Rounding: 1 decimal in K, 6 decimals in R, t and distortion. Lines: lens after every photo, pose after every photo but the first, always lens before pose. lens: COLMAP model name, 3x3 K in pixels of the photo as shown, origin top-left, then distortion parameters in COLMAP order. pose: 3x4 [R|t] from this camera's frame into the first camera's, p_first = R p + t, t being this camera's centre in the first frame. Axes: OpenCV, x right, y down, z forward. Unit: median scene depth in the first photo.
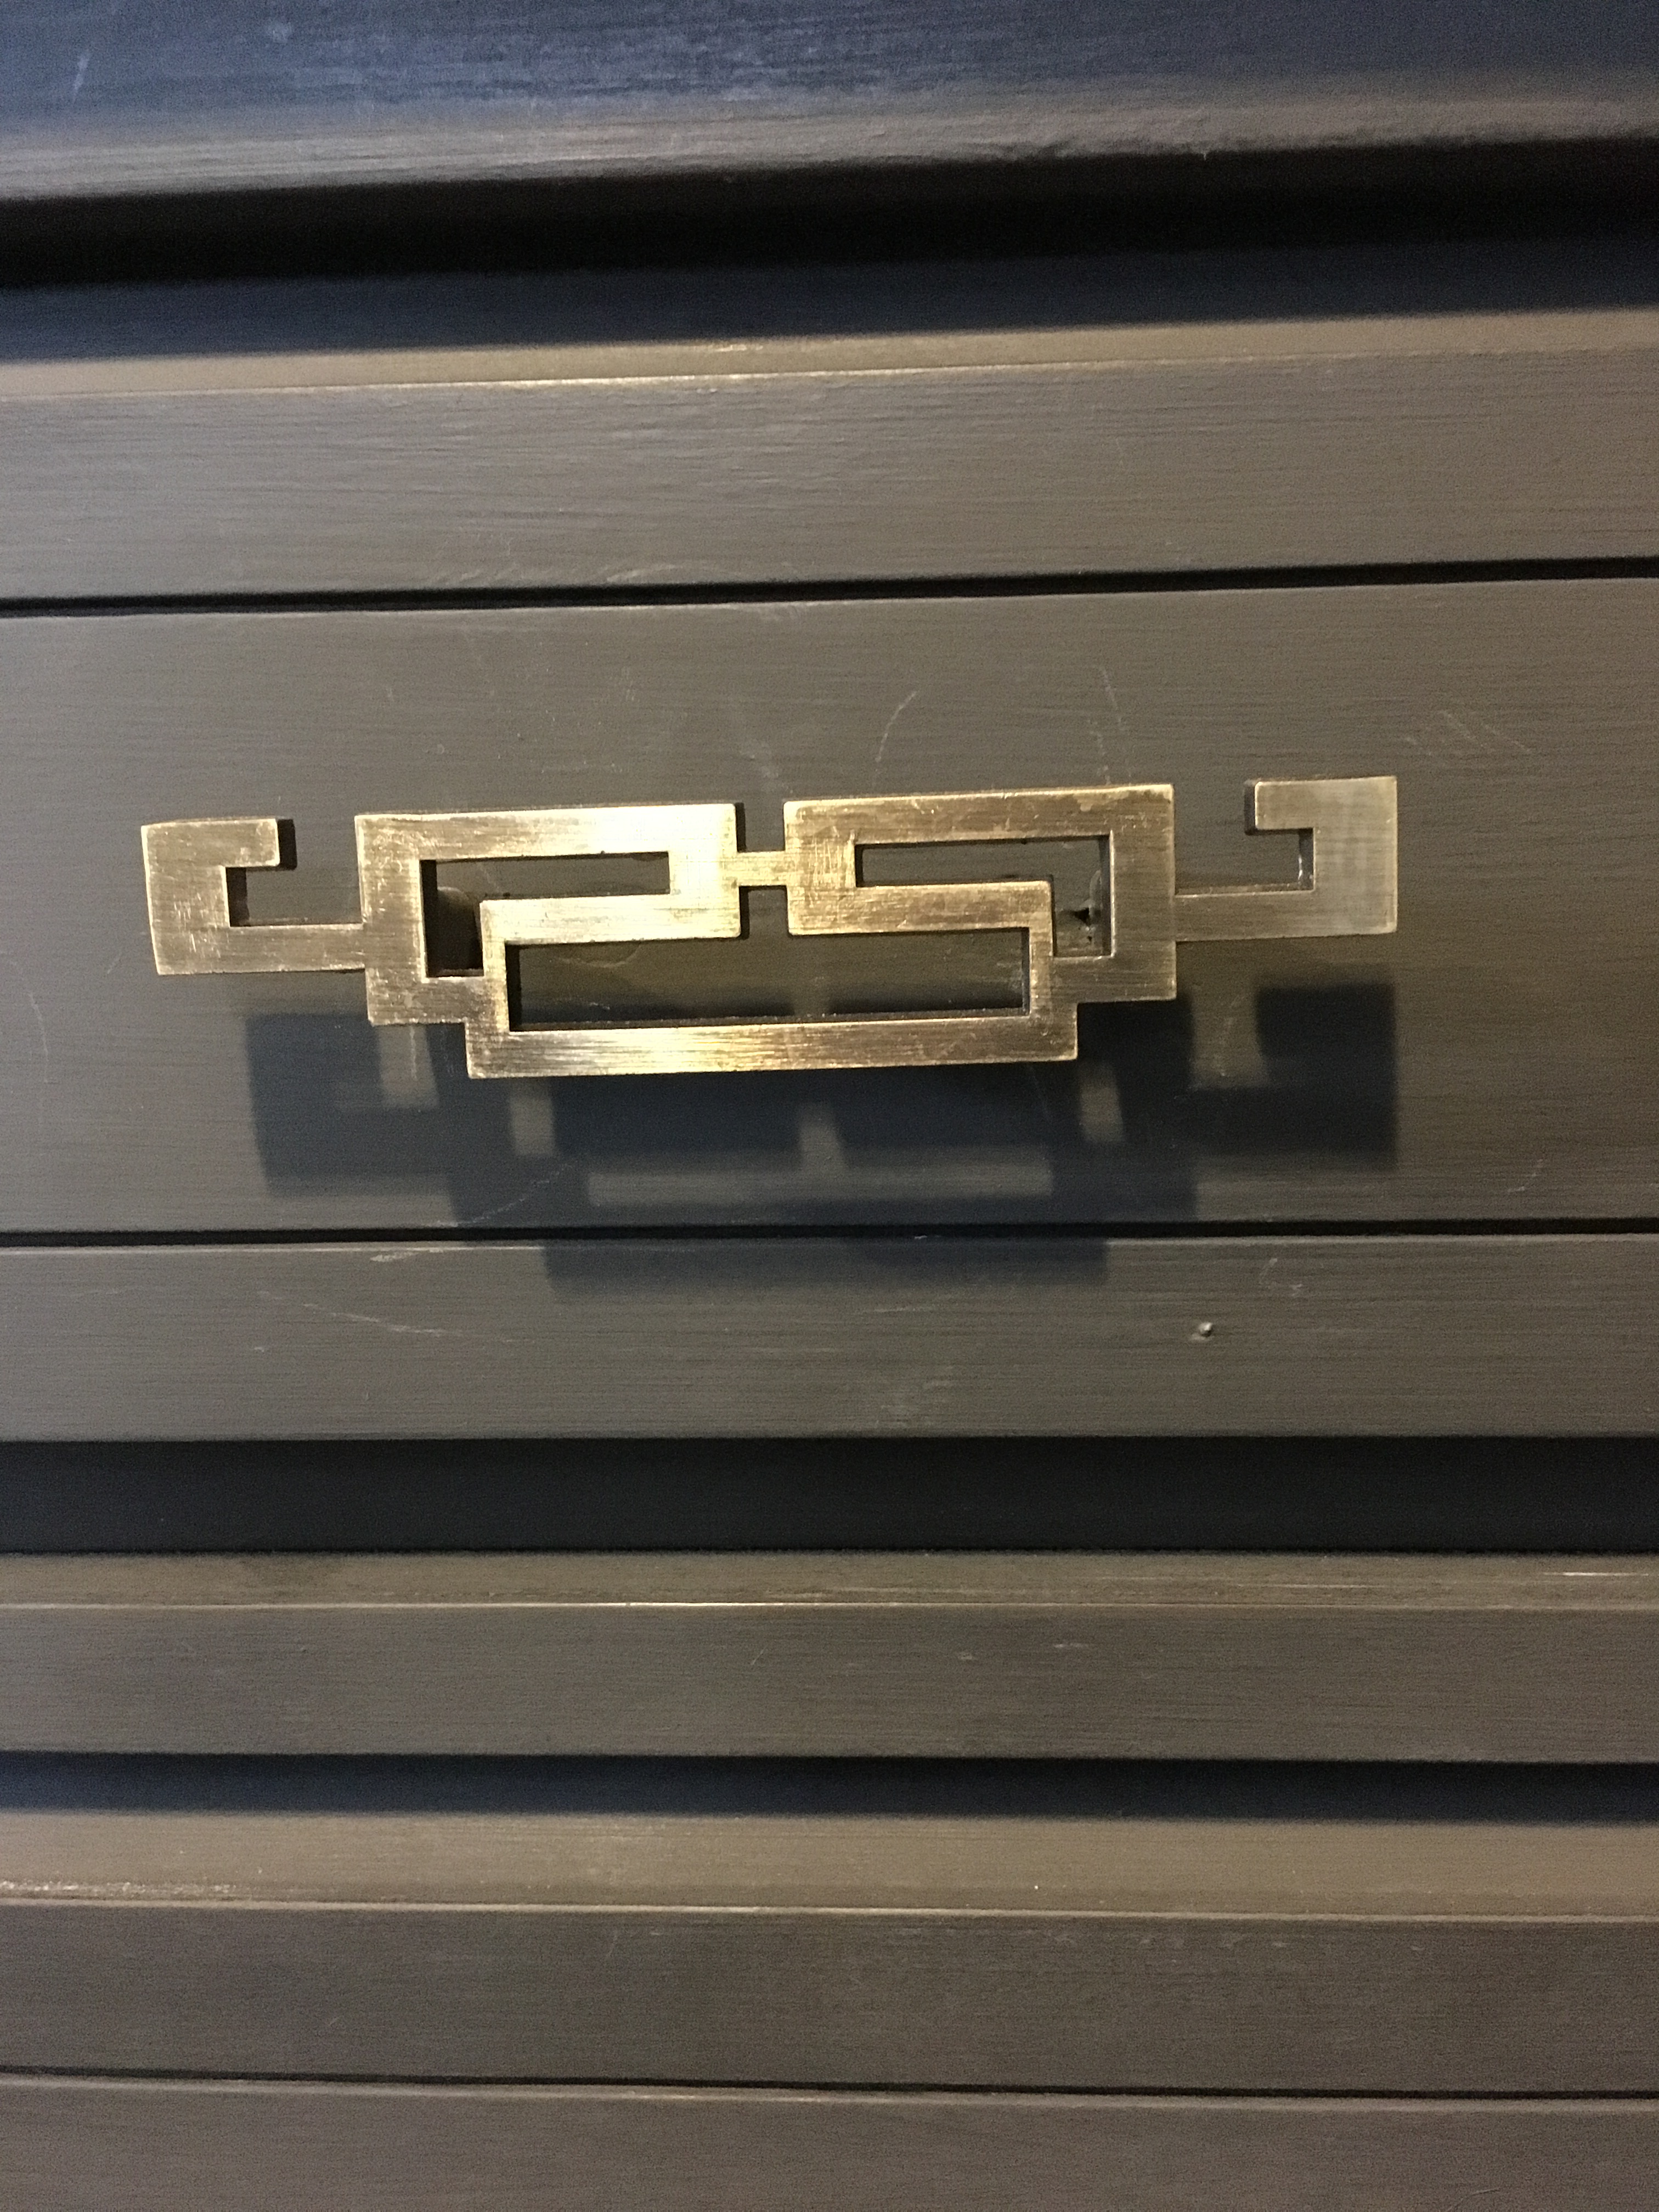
lens RADIAL K [[1845.9, 0, 841.4], [0, 1845.9, 1083.6], [0, 0, 1]] dist [0.071973, -0.106123]
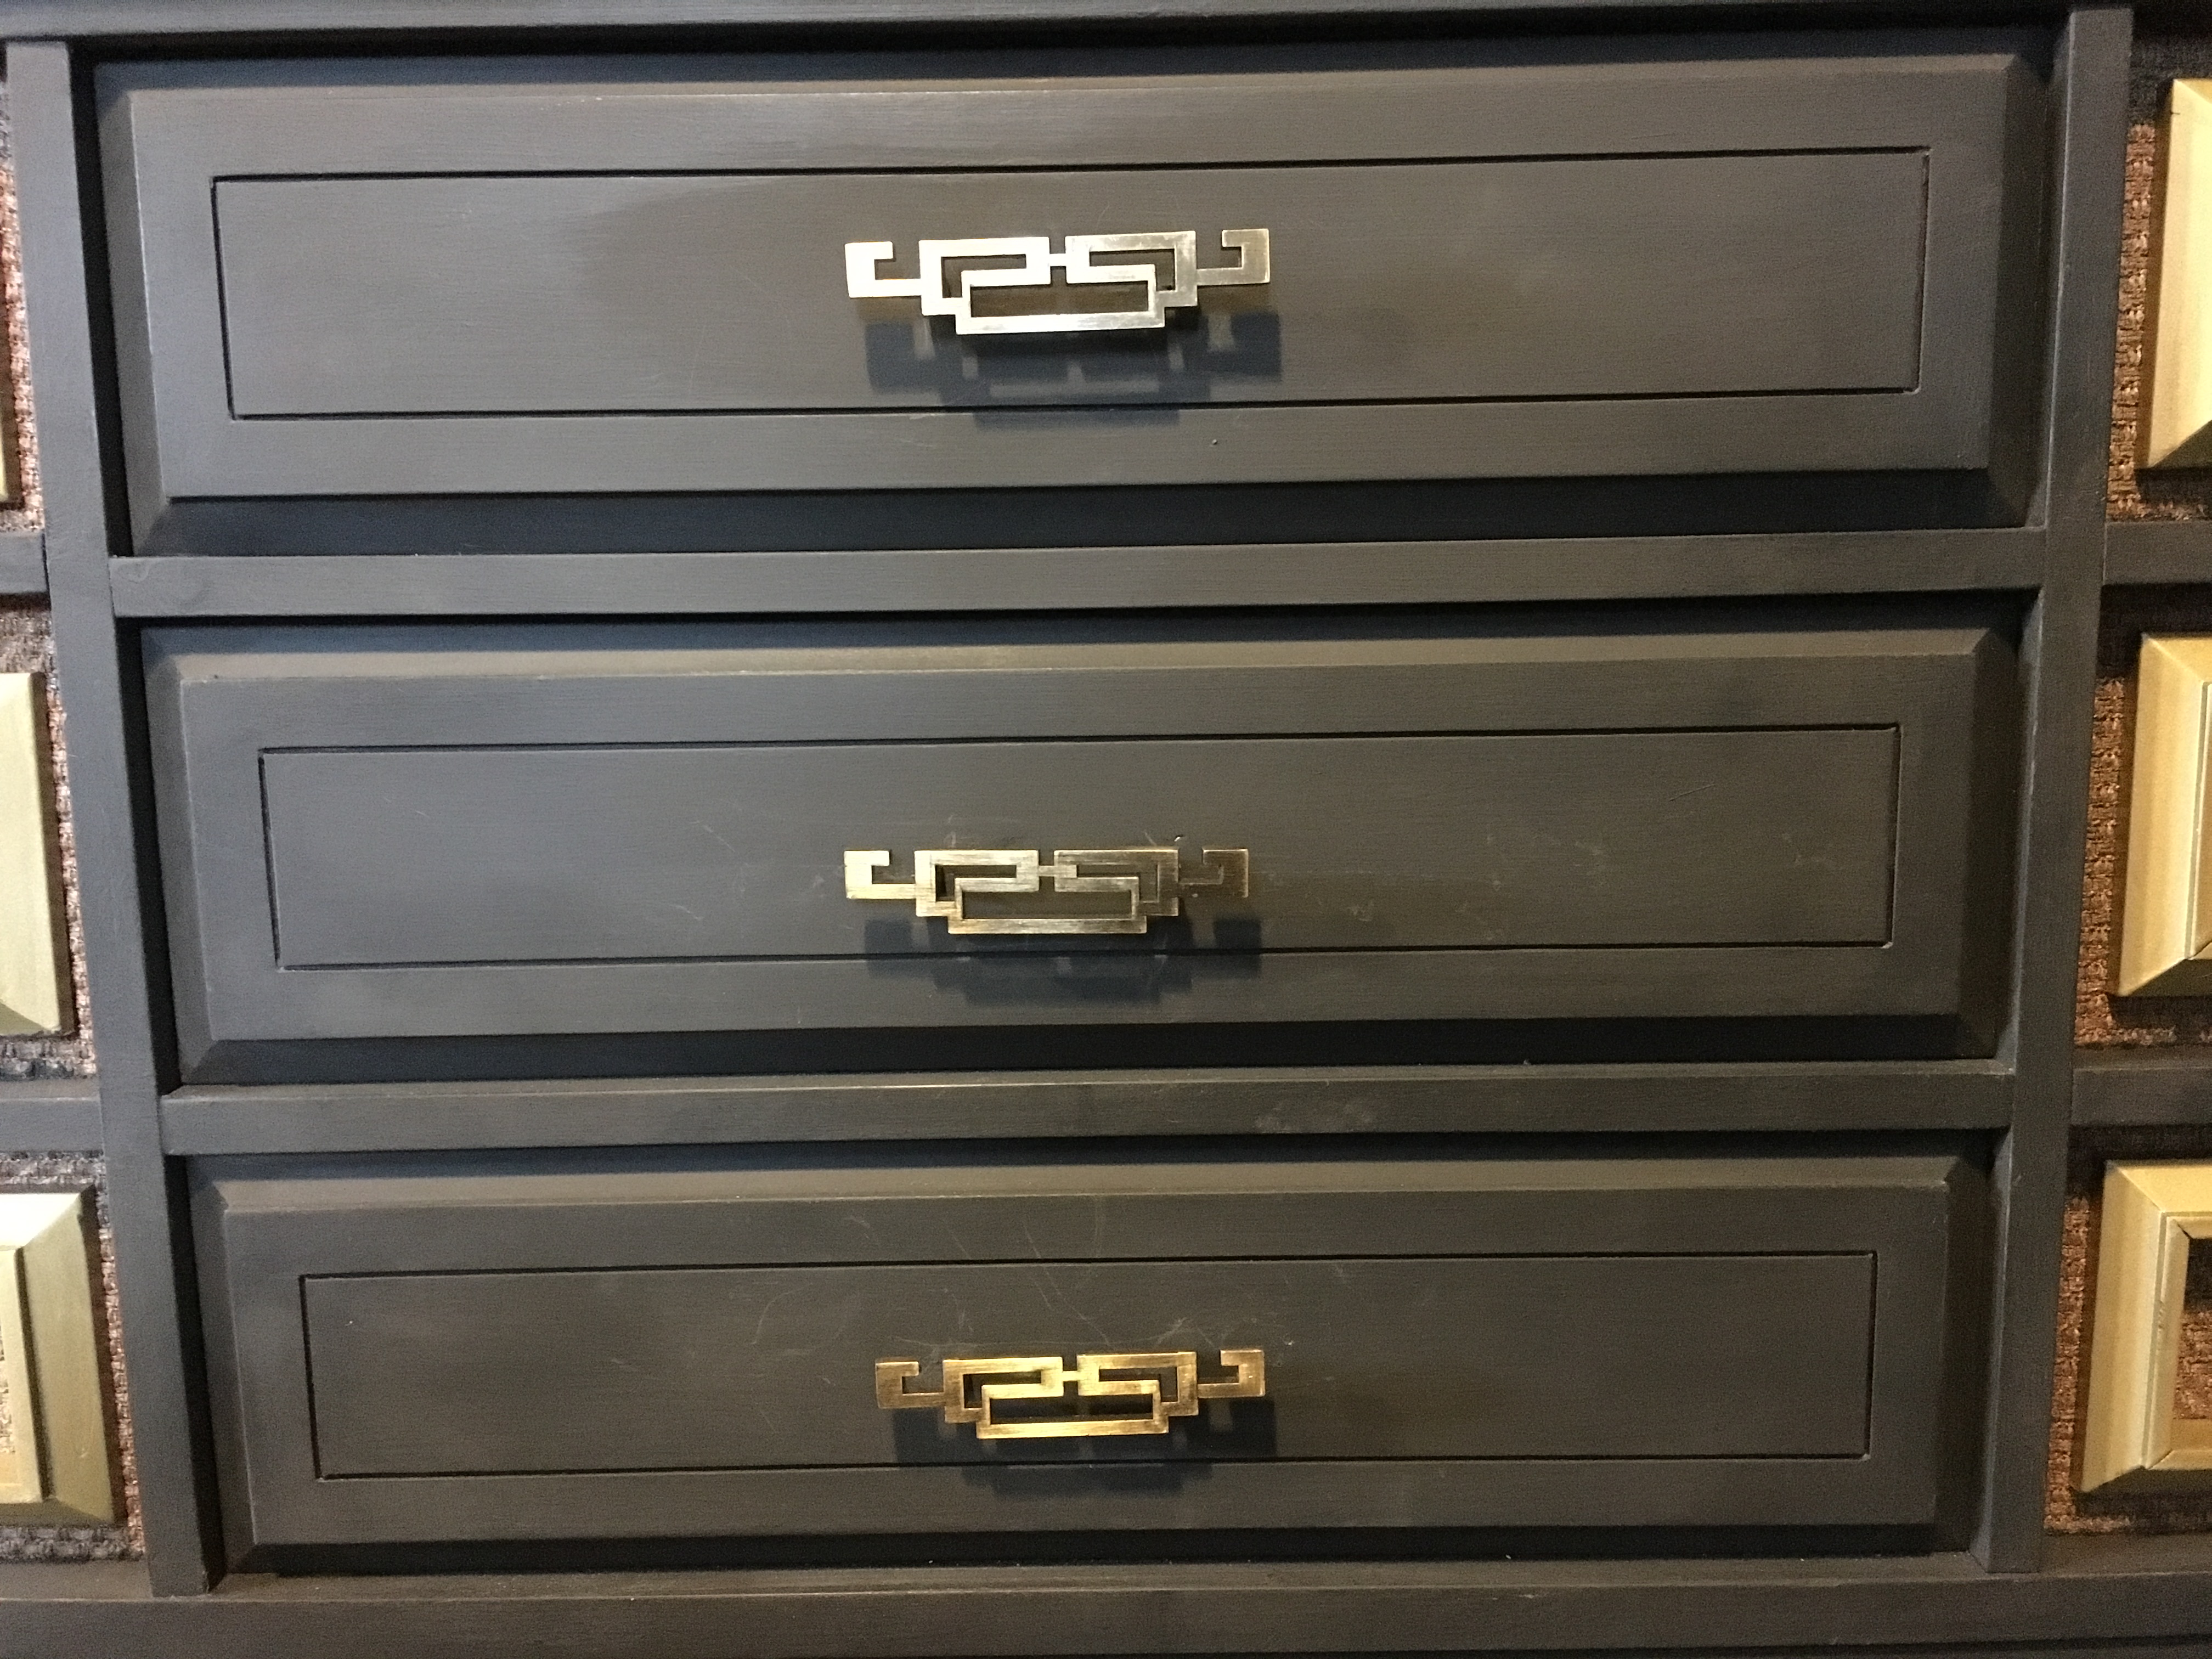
lens RADIAL K [[1845.9, 0, 1097.4], [0, 1845.9, 814.3], [0, 0, 1]] dist [0.071973, -0.106123]
pose [[0.998637, -0.009610, 0.051292, -0.139427], [0.008988, 0.999883, 0.012357, 0.723656], [-0.051405, -0.011879, 0.998607, -1.947837]]
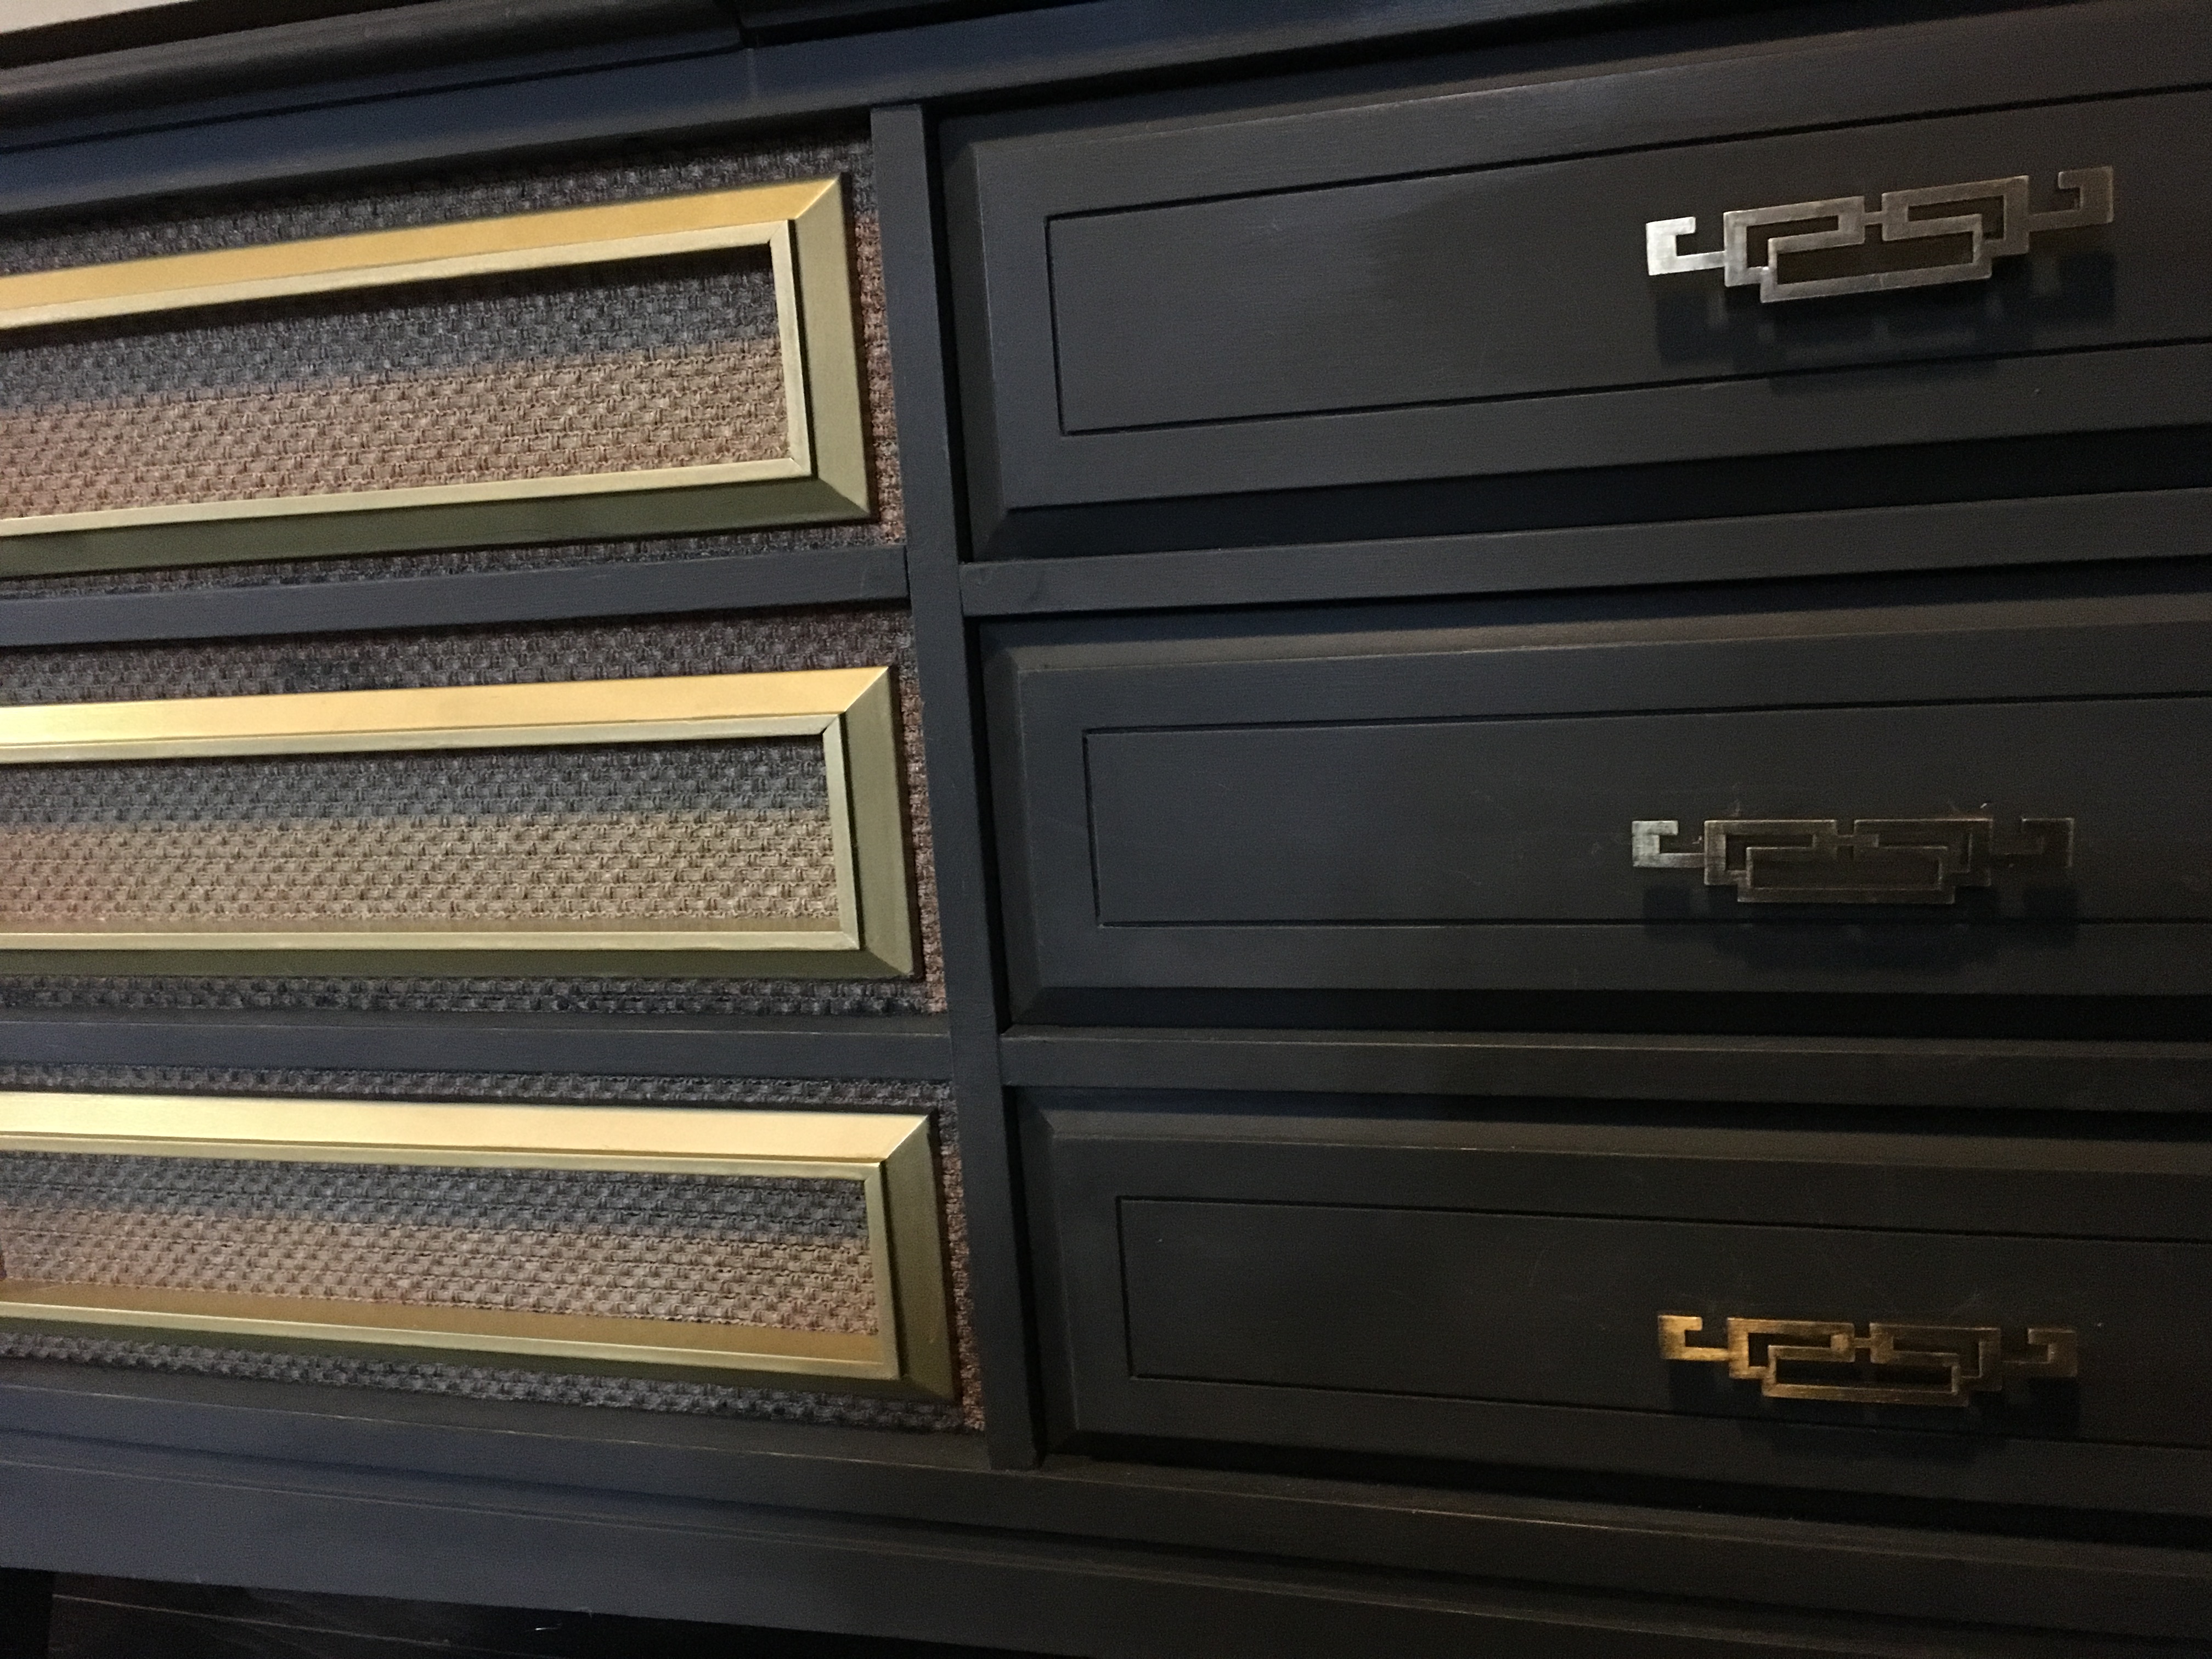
lens RADIAL K [[1845.9, 0, 1094.8], [0, 1845.9, 823.0], [0, 0, 1]] dist [0.071973, -0.106123]
pose [[0.975428, -0.013997, -0.219872, -0.595112], [0.025973, 0.998326, 0.051674, 0.637354], [0.218780, -0.056115, 0.974159, -2.136444]]
